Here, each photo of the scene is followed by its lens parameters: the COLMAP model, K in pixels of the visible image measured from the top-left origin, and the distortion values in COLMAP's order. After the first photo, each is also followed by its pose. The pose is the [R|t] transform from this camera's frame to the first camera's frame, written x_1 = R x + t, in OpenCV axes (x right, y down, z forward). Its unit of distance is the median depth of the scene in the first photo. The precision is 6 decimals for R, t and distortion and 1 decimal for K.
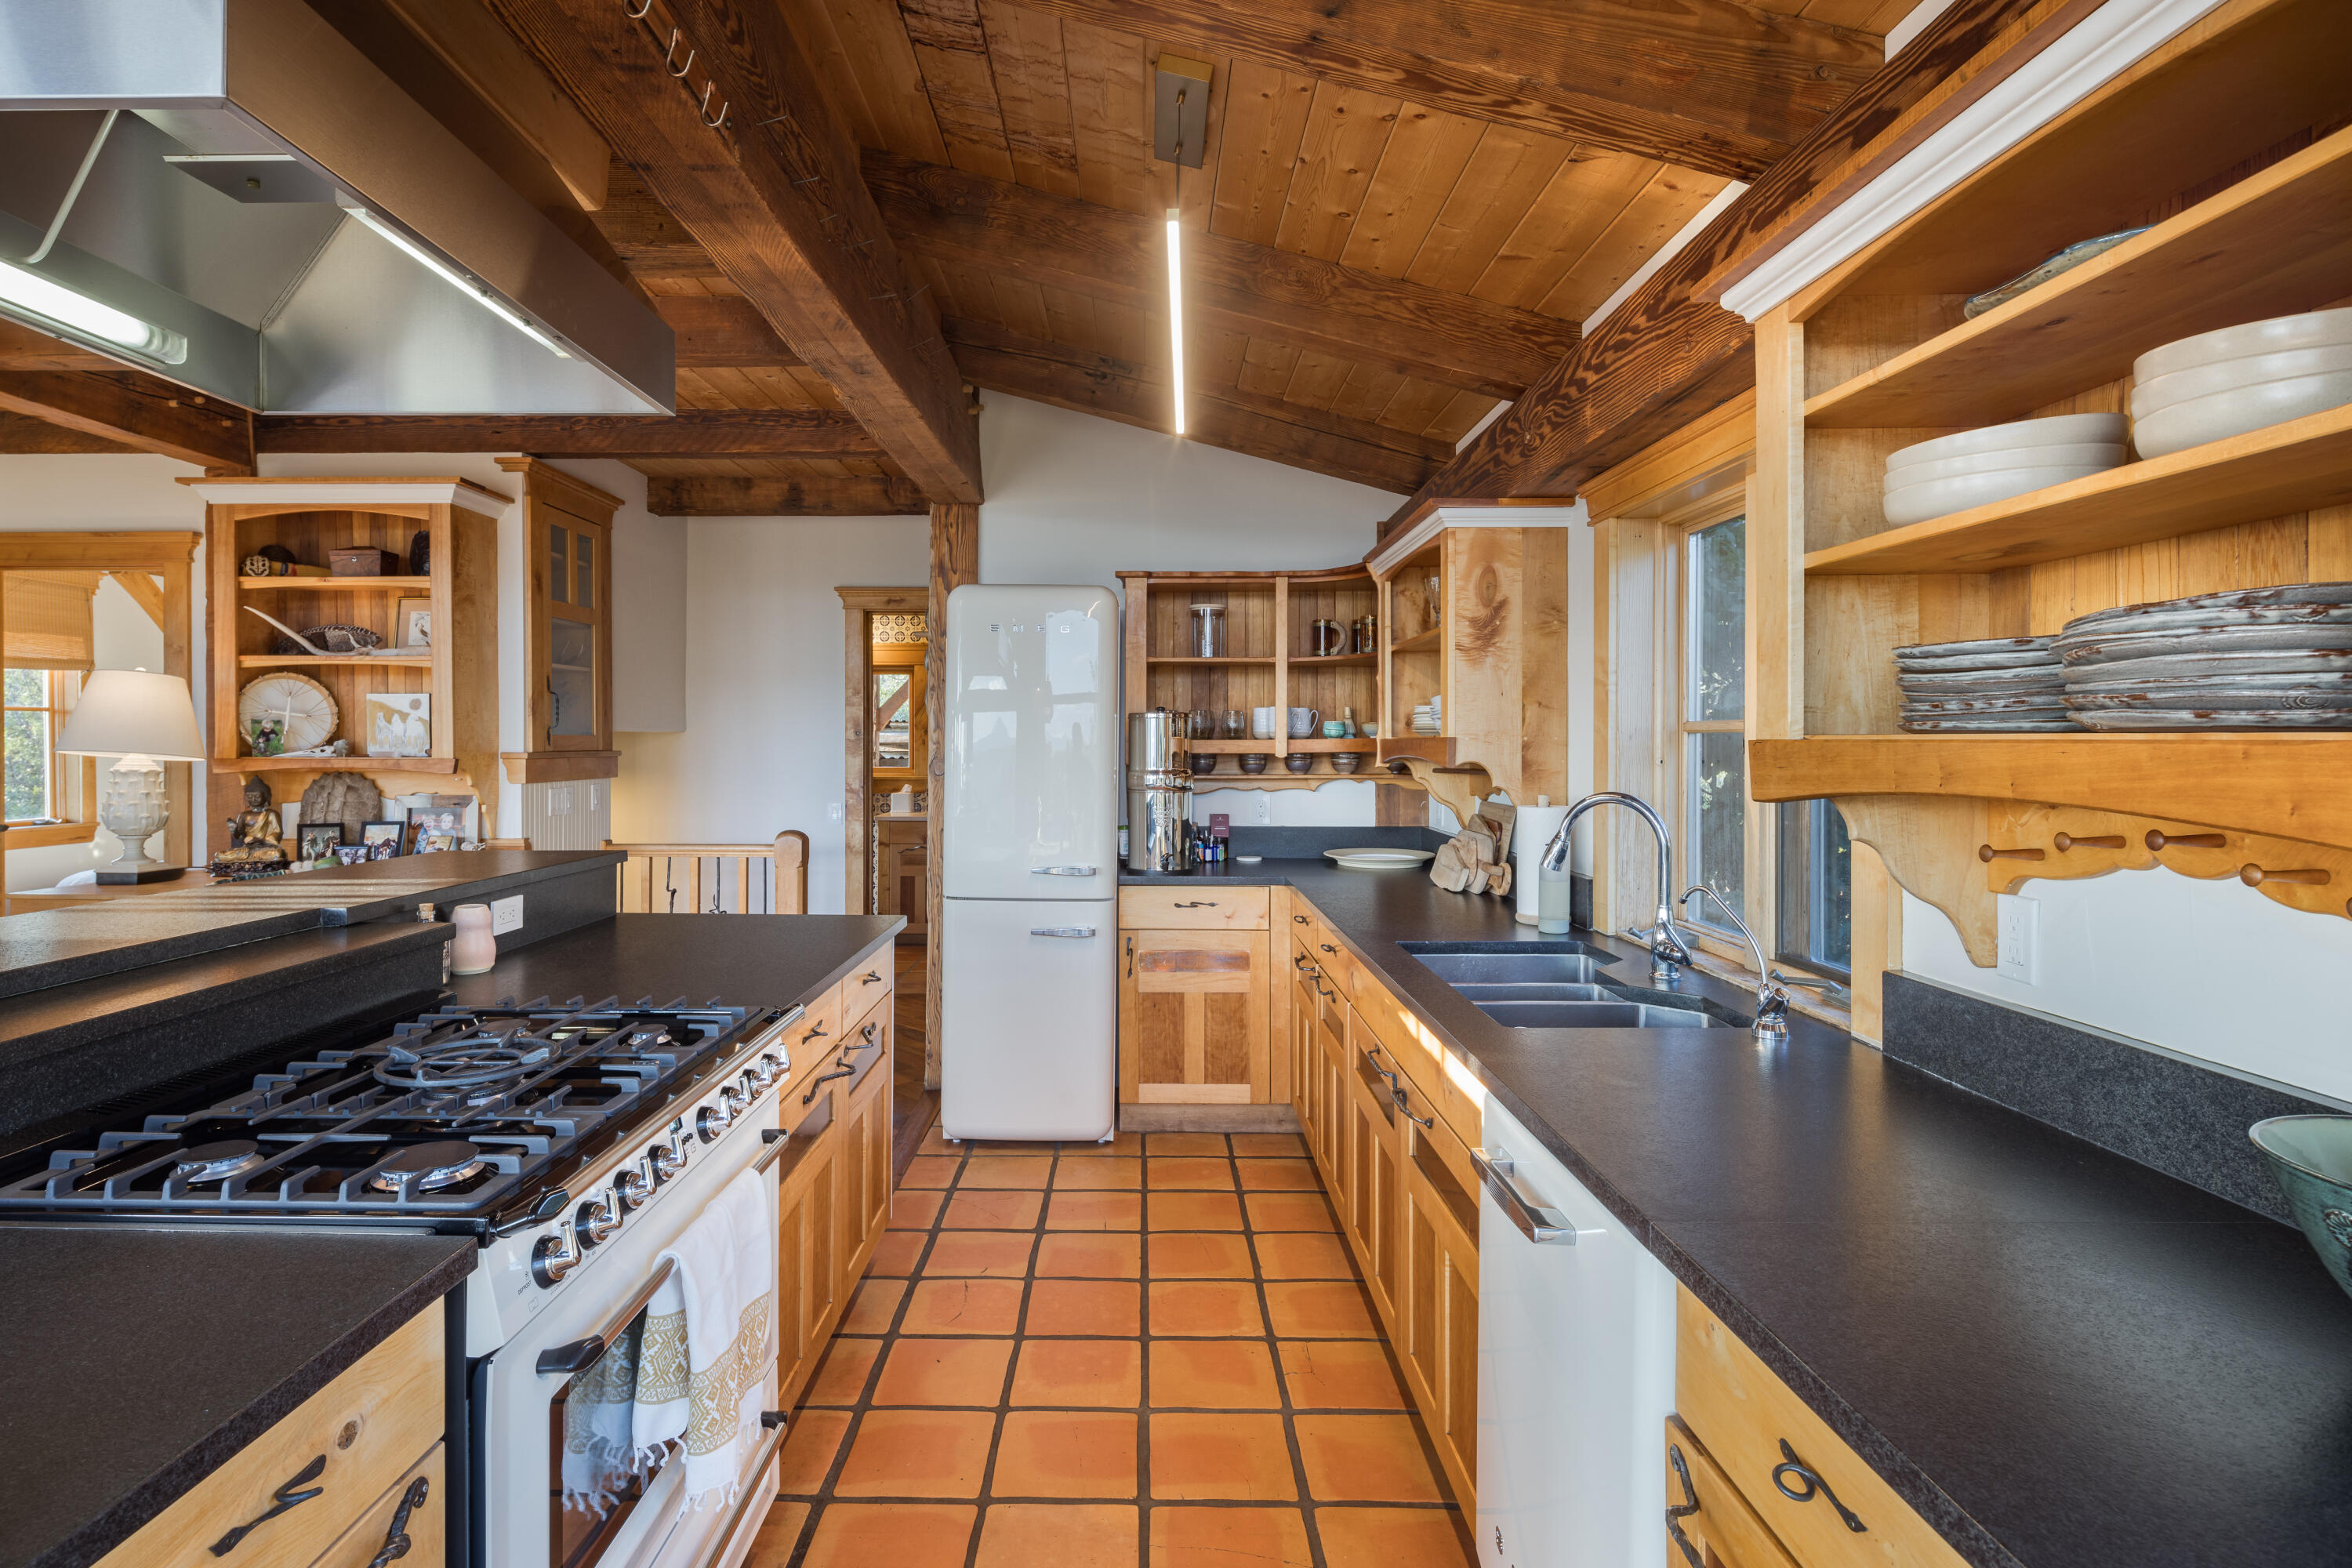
lens RADIAL K [[1152.7, 0, 1168.4], [0, 1152.7, 787.9], [0, 0, 1]] dist [-0.002185, -0.000996]
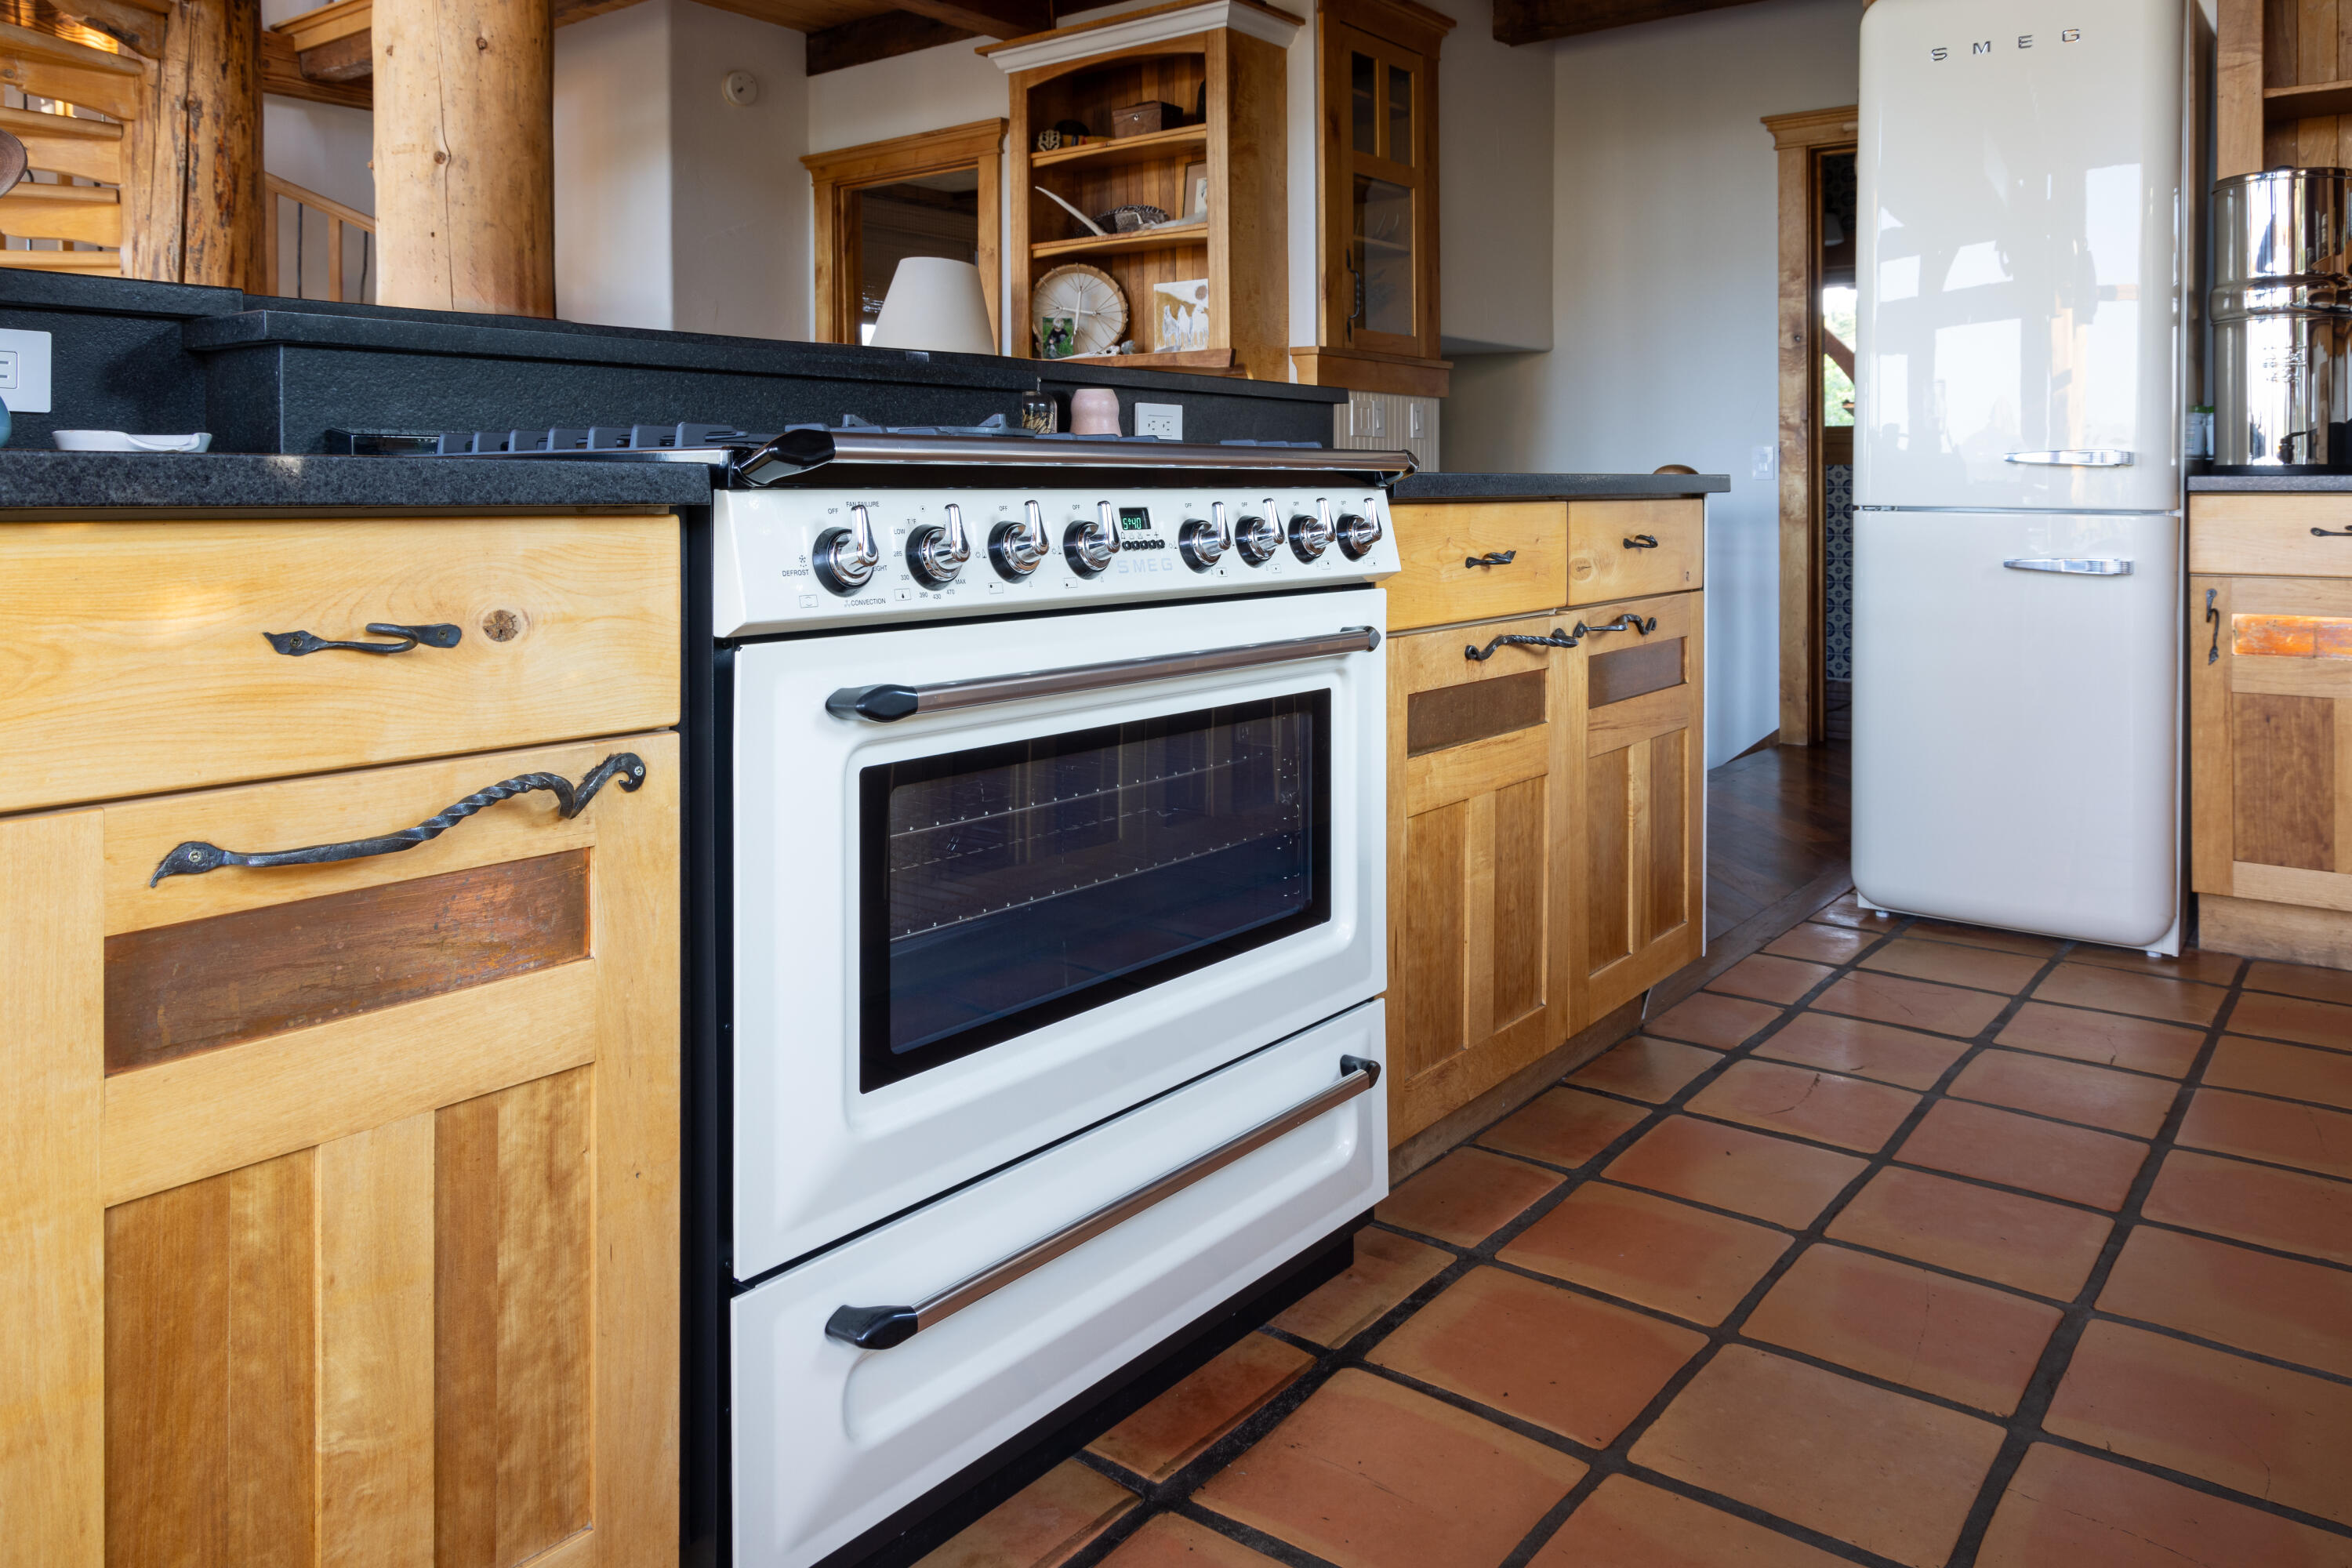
lens RADIAL K [[1675.6, 0, 1197.9], [0, 1675.6, 494.1], [0, 0, 1]] dist [0.027944, -0.006764]
pose [[0.799477, -0.000111, -0.600697, 0.056291], [-0.000809, 0.999999, -0.001262, 0.074933], [0.600696, 0.001494, 0.799476, 0.058065]]
